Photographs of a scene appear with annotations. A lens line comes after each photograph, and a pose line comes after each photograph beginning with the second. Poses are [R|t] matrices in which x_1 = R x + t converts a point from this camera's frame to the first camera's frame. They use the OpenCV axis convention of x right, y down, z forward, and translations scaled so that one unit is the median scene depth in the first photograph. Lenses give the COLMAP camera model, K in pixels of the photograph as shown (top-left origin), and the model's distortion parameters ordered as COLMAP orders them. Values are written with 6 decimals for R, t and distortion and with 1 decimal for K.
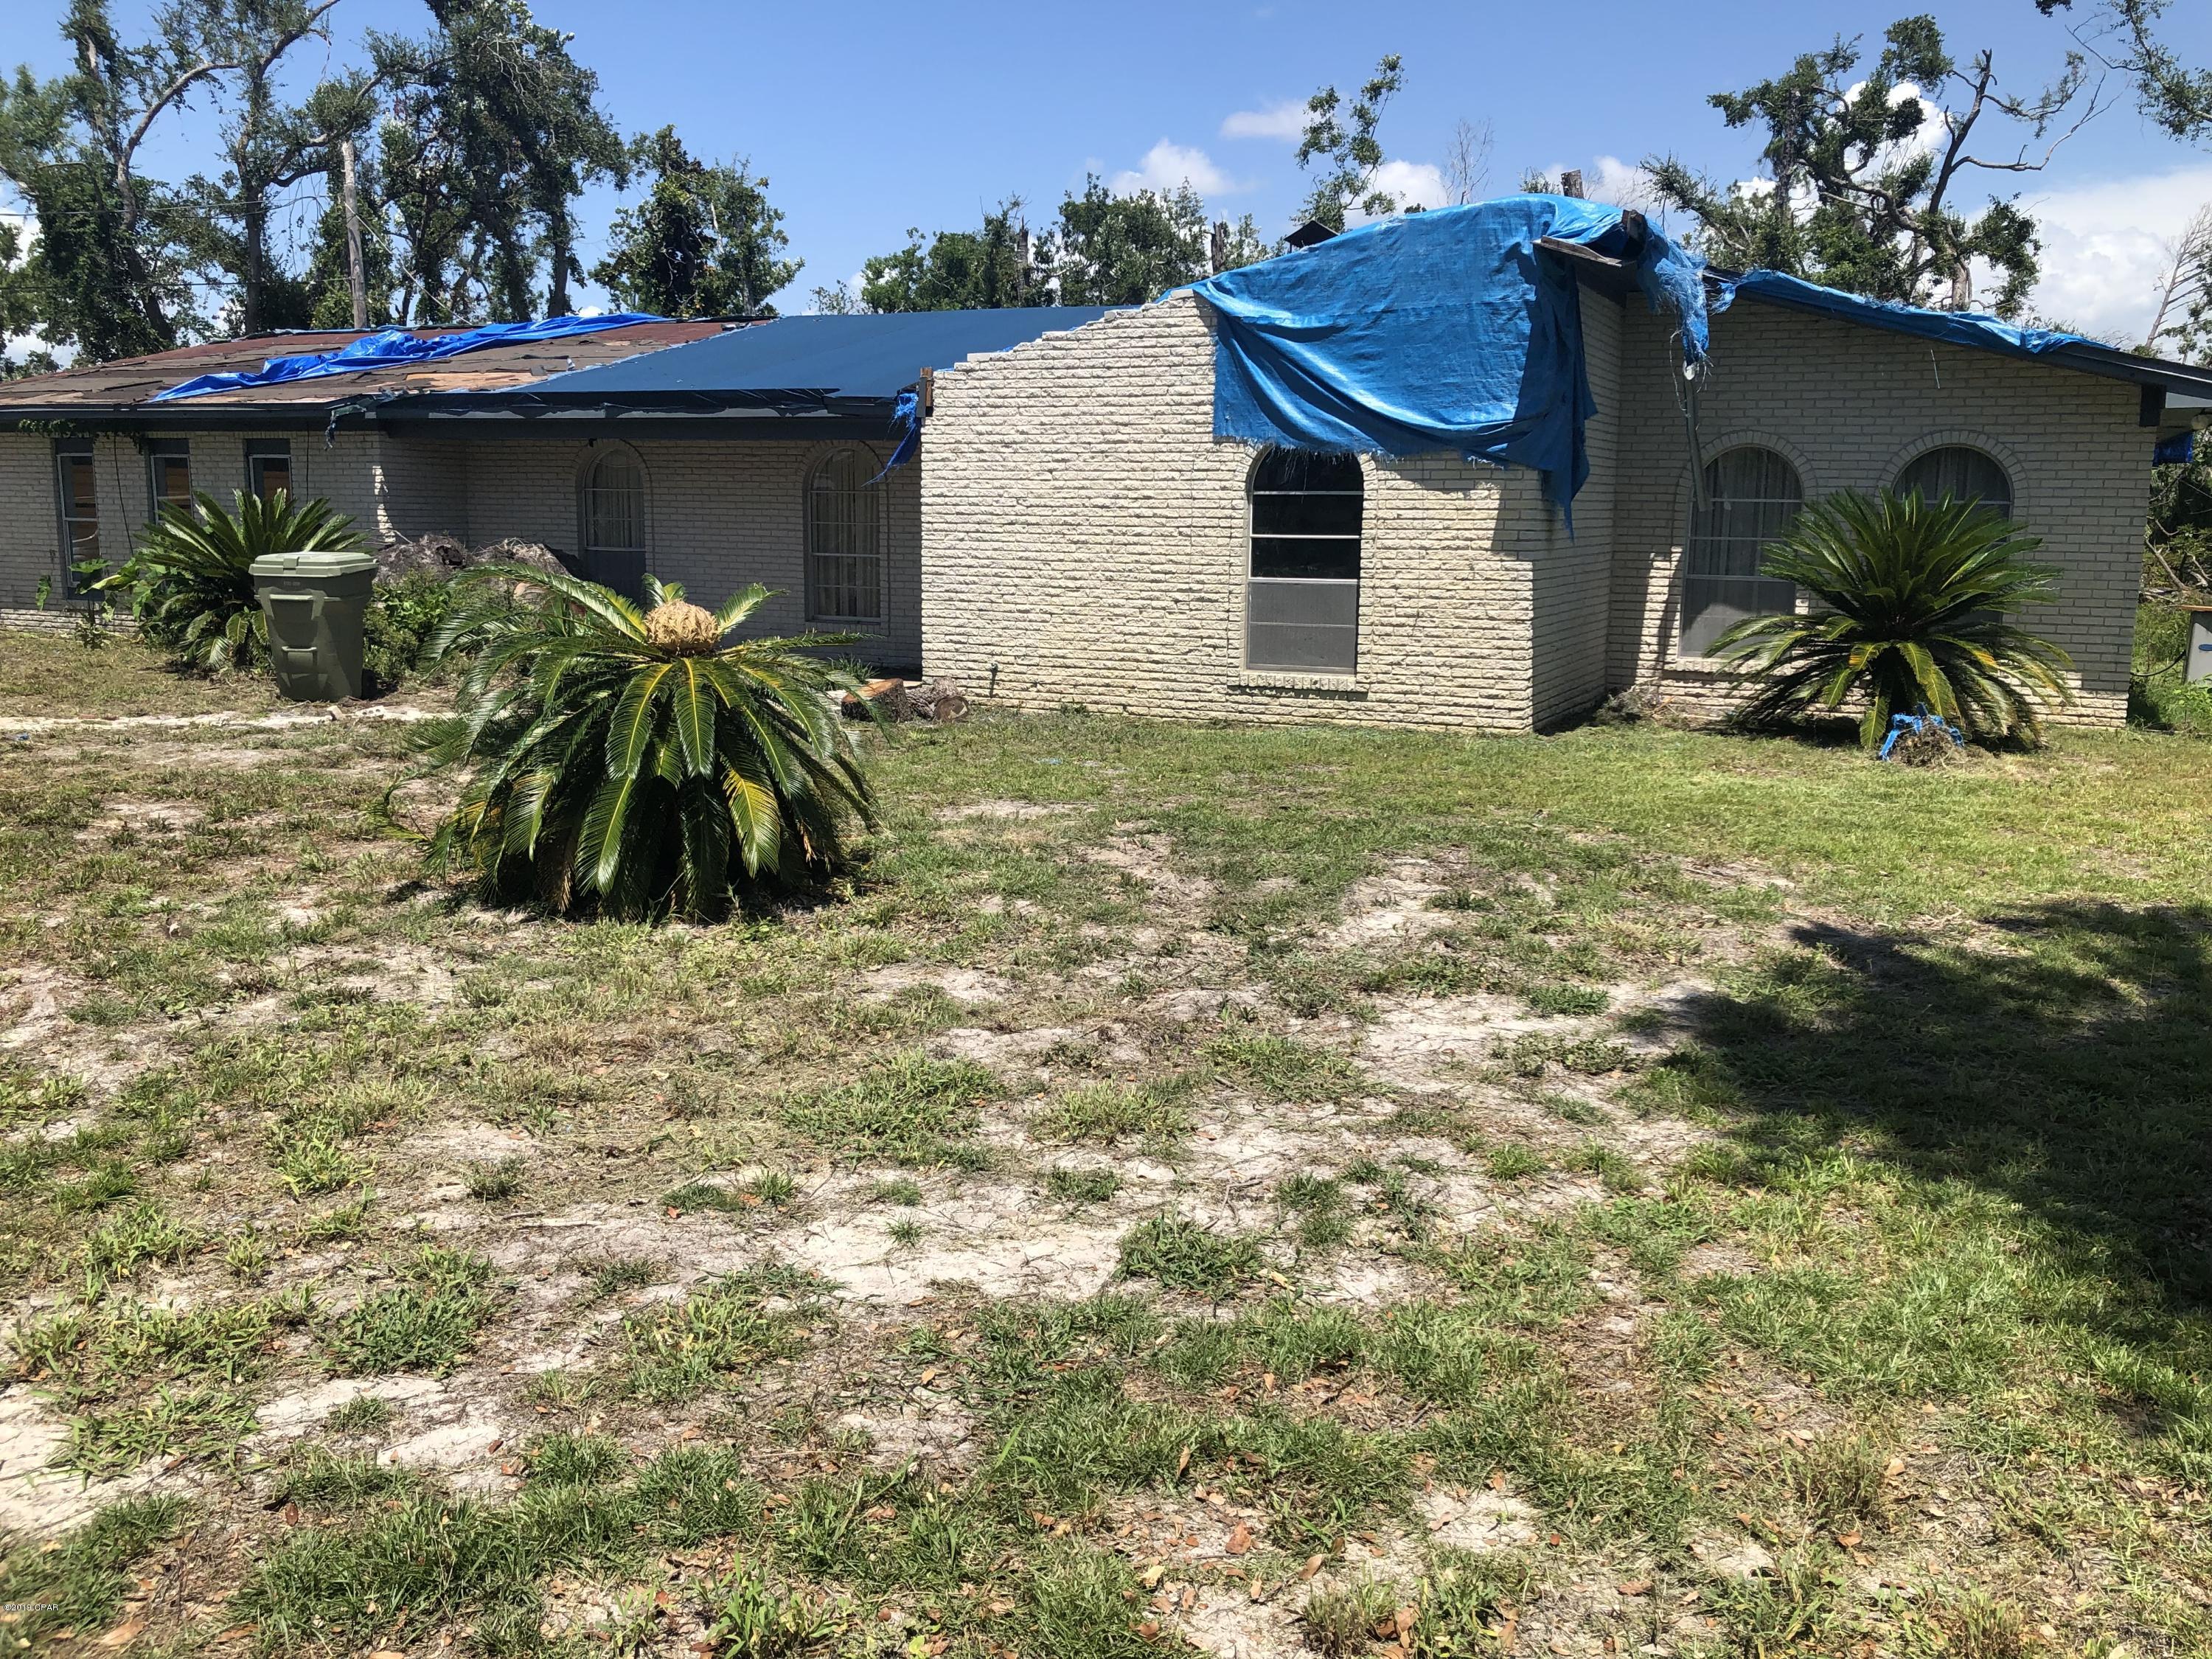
lens RADIAL K [[1819.4, 0, 1109.9], [0, 1819.4, 810.0], [0, 0, 1]] dist [0.036885, -0.047860]
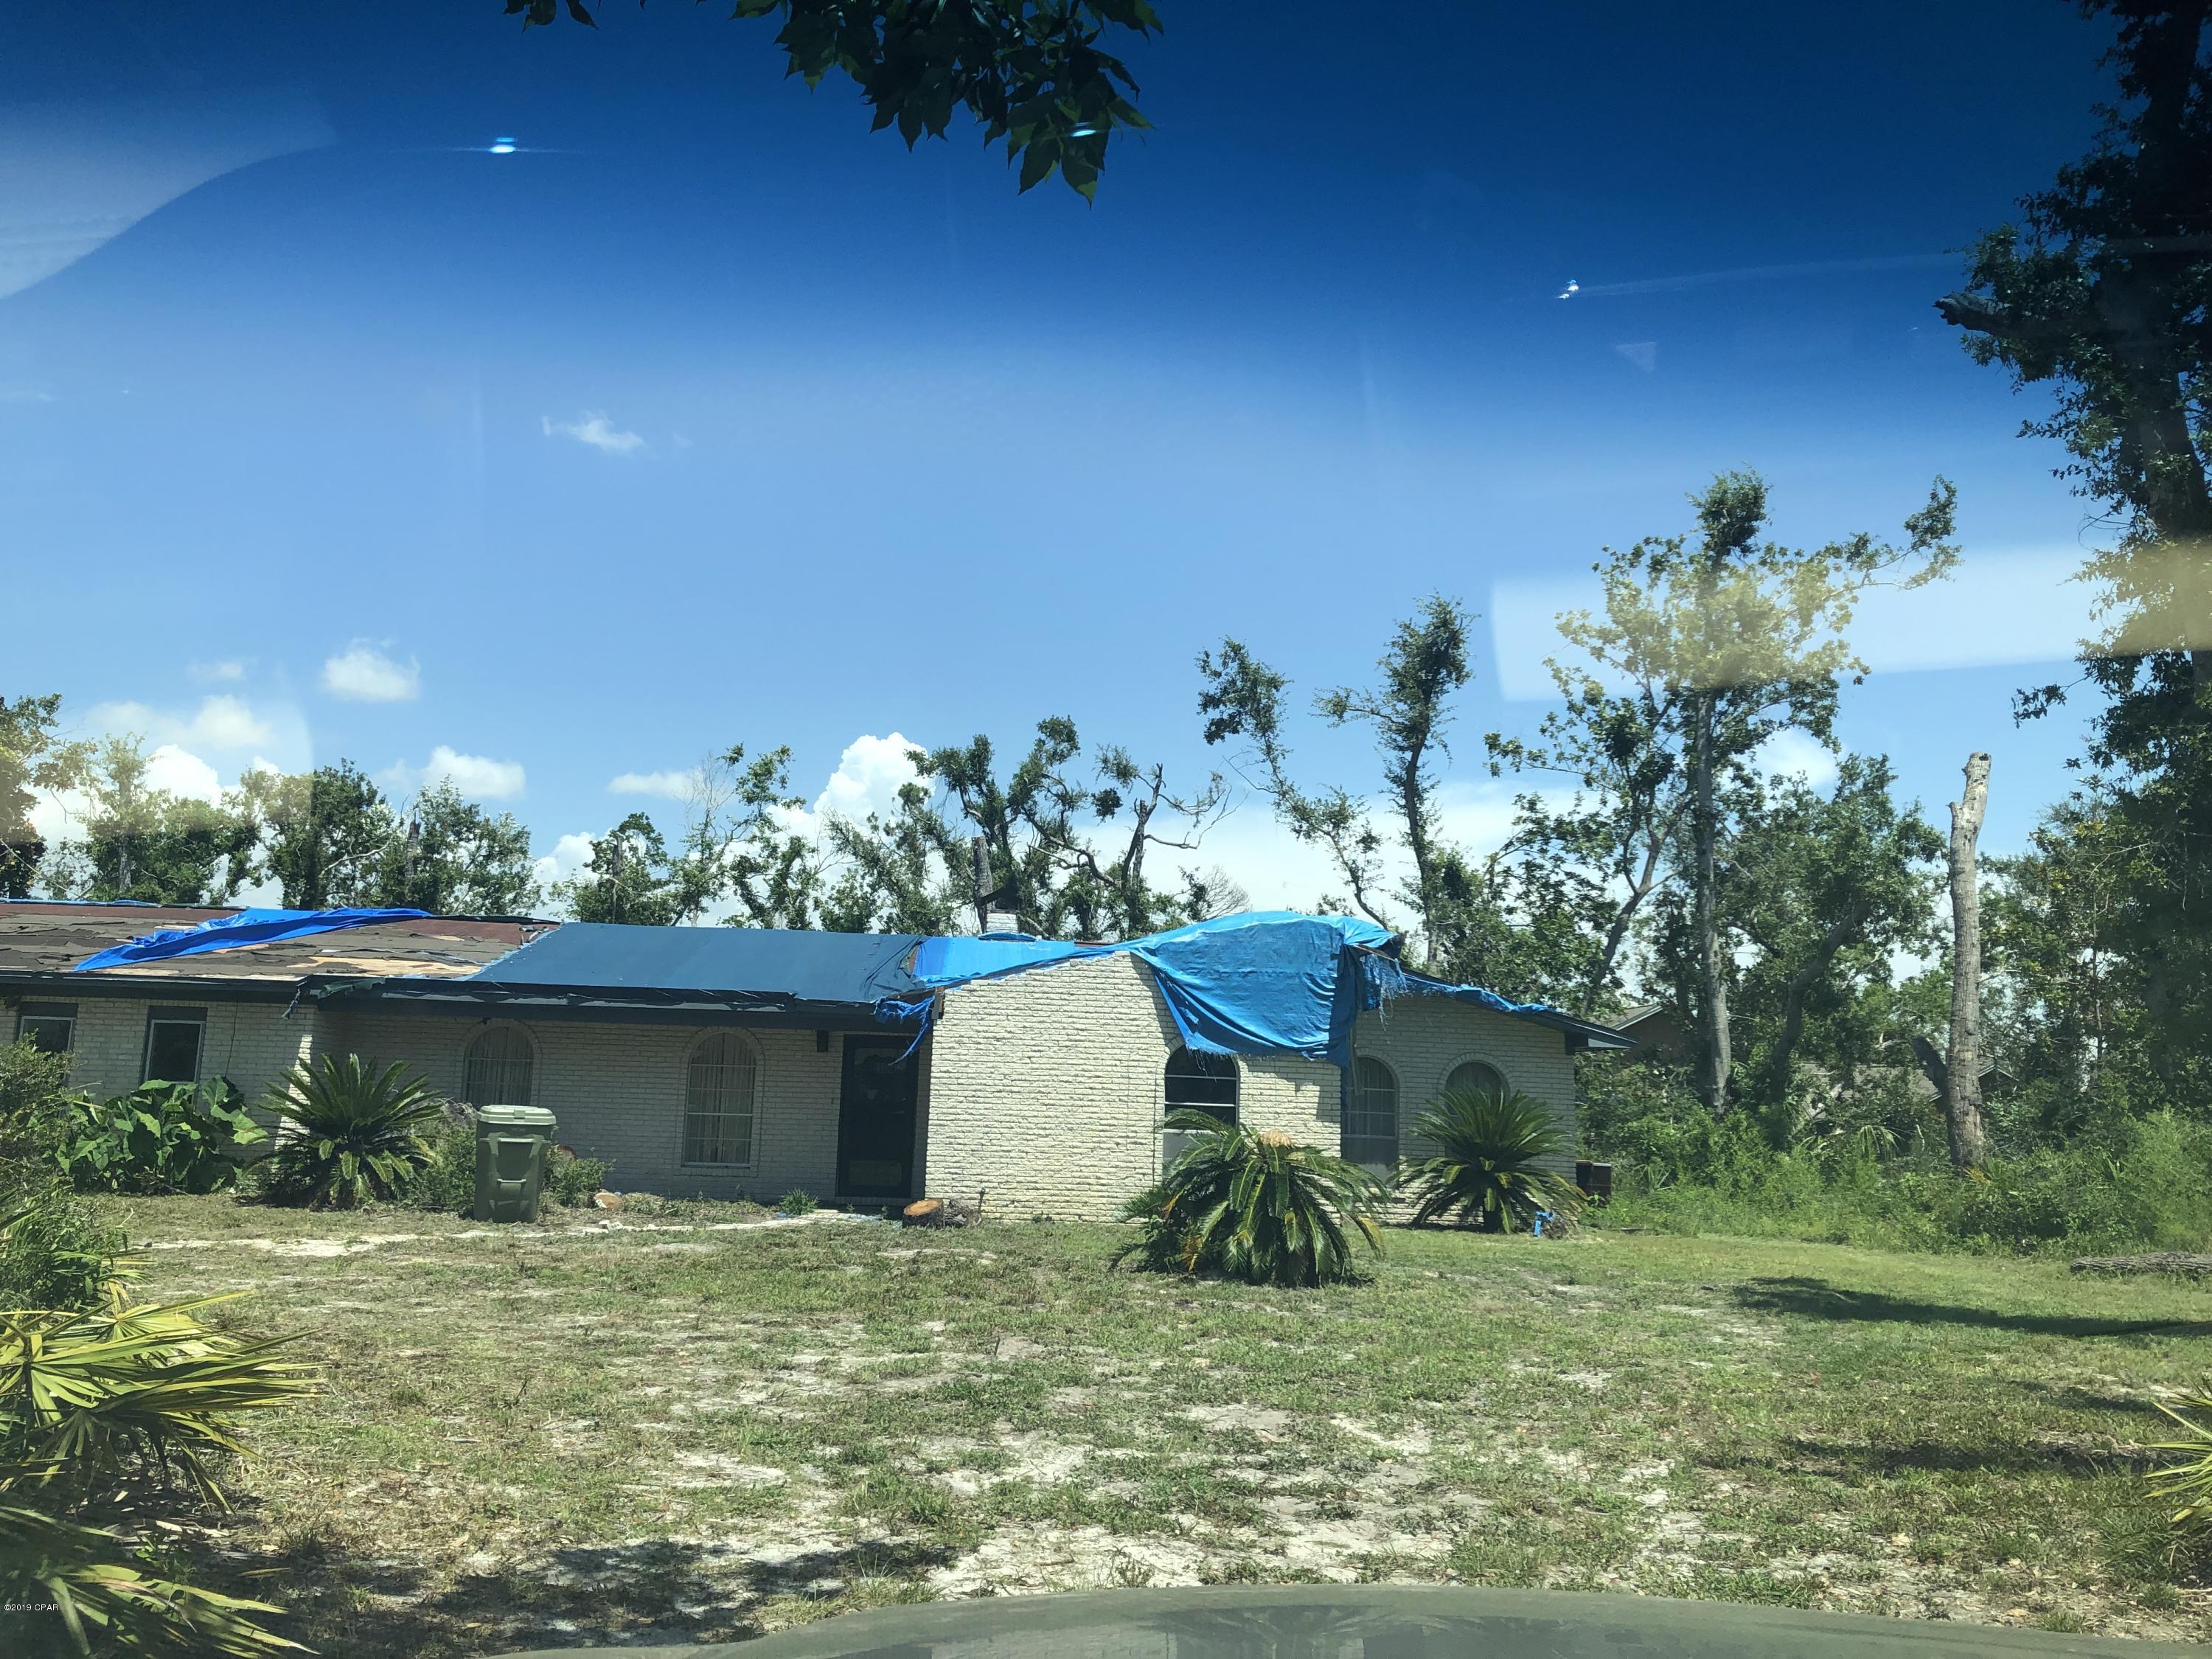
lens RADIAL K [[1819.4, 0, 1068.9], [0, 1819.4, 828.4], [0, 0, 1]] dist [0.036885, -0.047860]
pose [[0.881296, 0.087693, 0.464357, -1.352871], [0.055437, 0.956661, -0.285877, 0.123001], [-0.469302, 0.277685, 0.838240, -0.635192]]
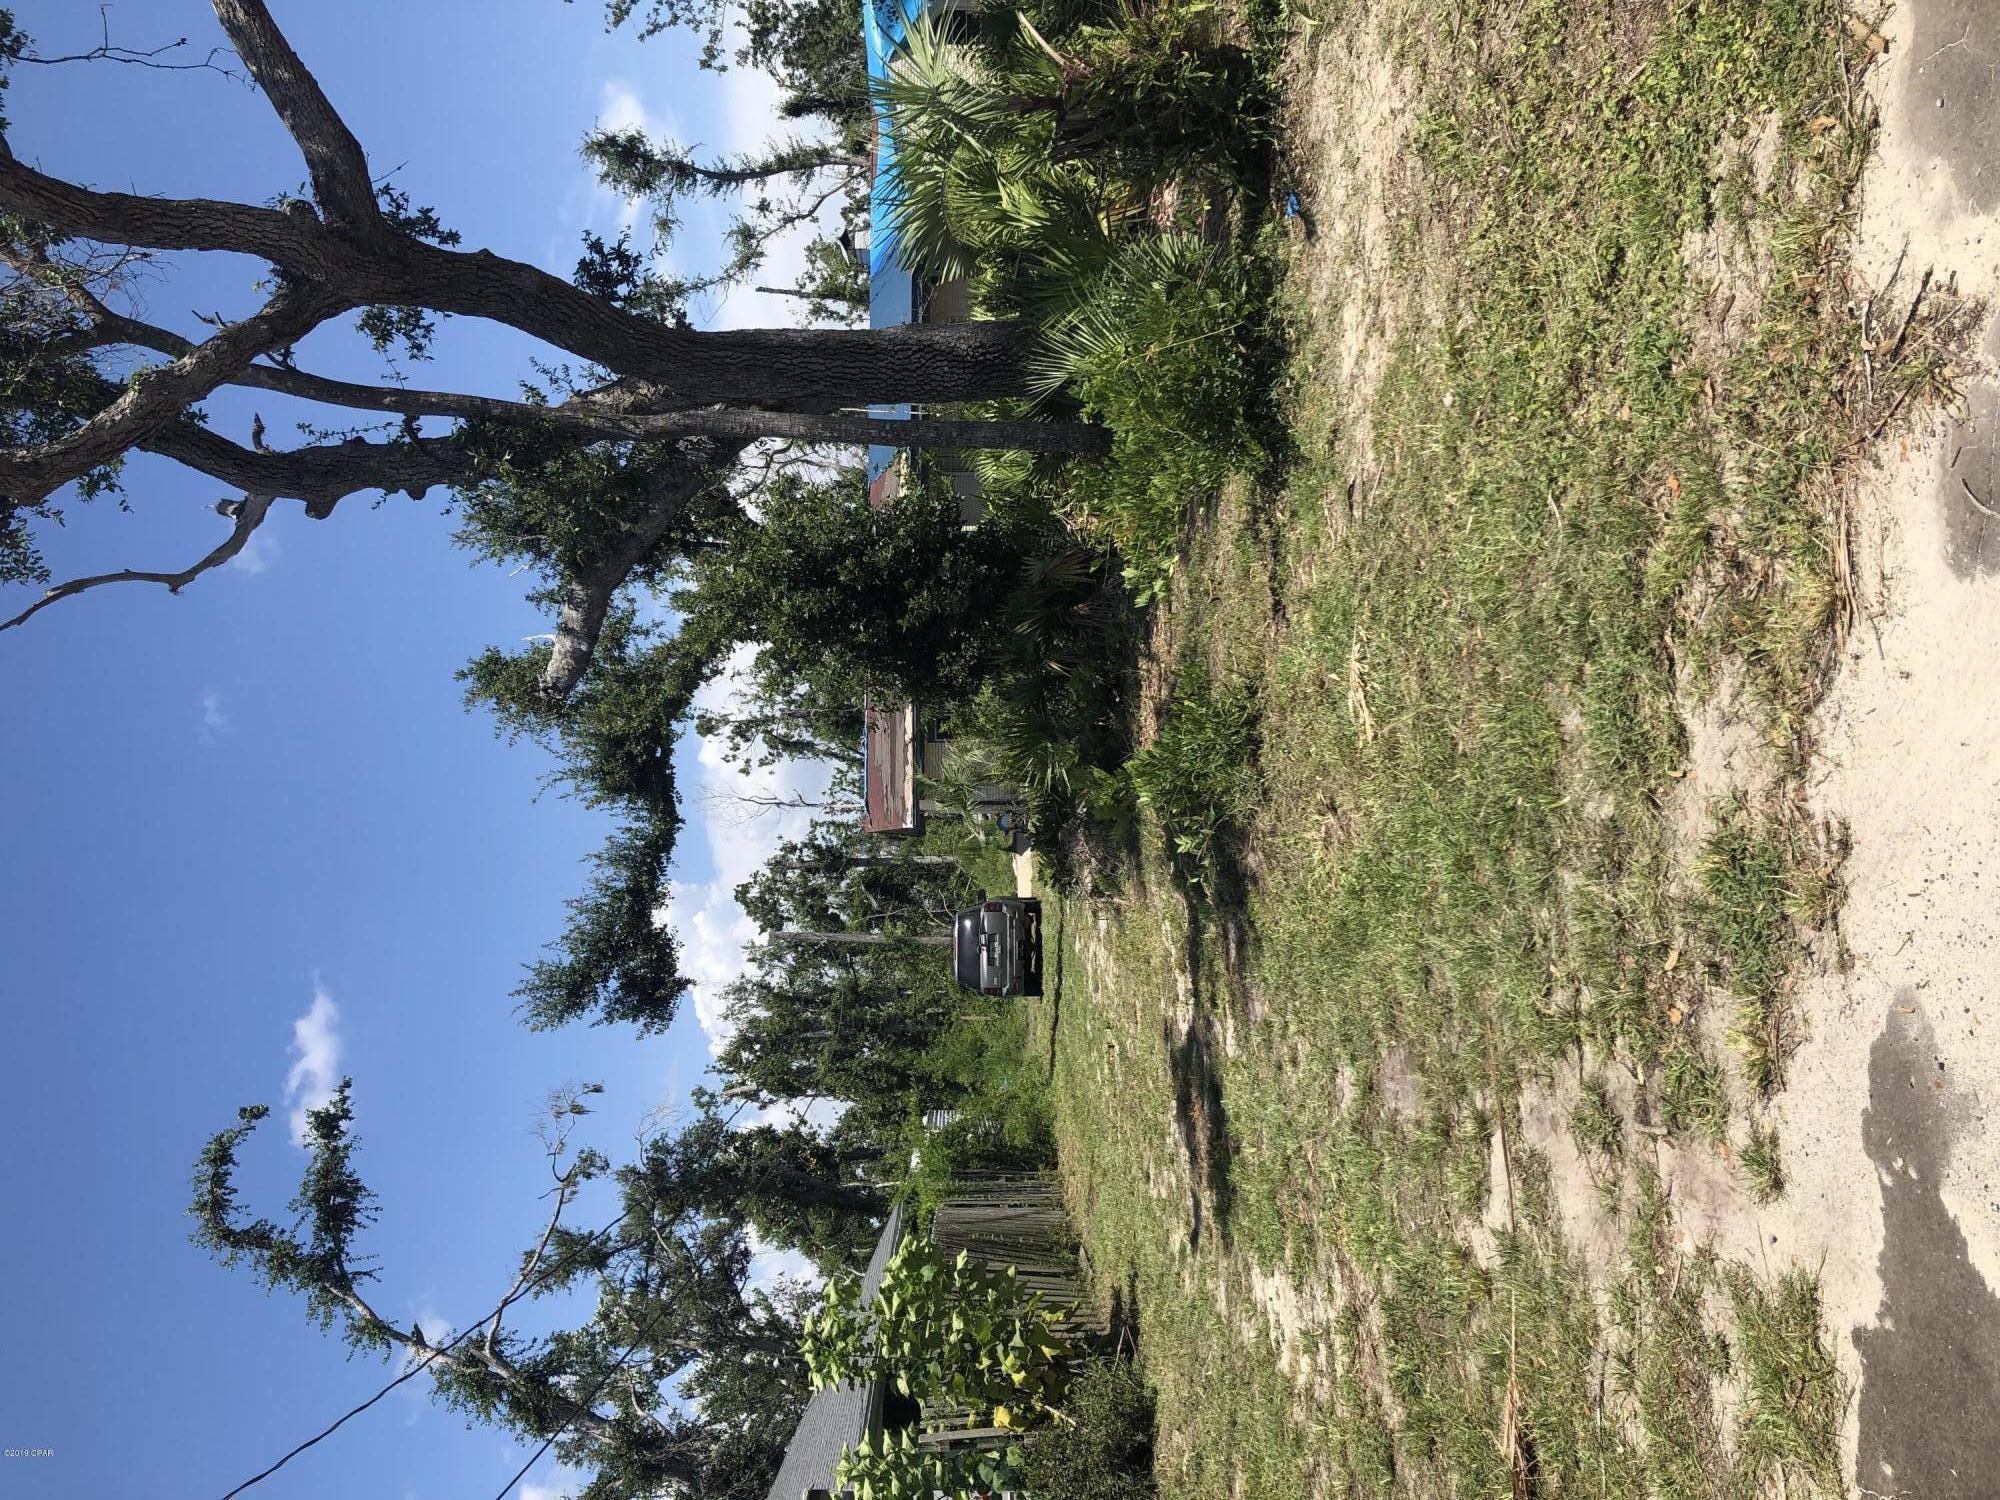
lens RADIAL K [[1645.0, 0, 977.3], [0, 1645.0, 734.4], [0, 0, 1]] dist [0.036885, -0.047860]
pose [[-0.017485, -0.877892, 0.478539, -3.961307], [0.988997, -0.085504, -0.120723, 0.172972], [0.146898, 0.471163, 0.869728, -1.495461]]
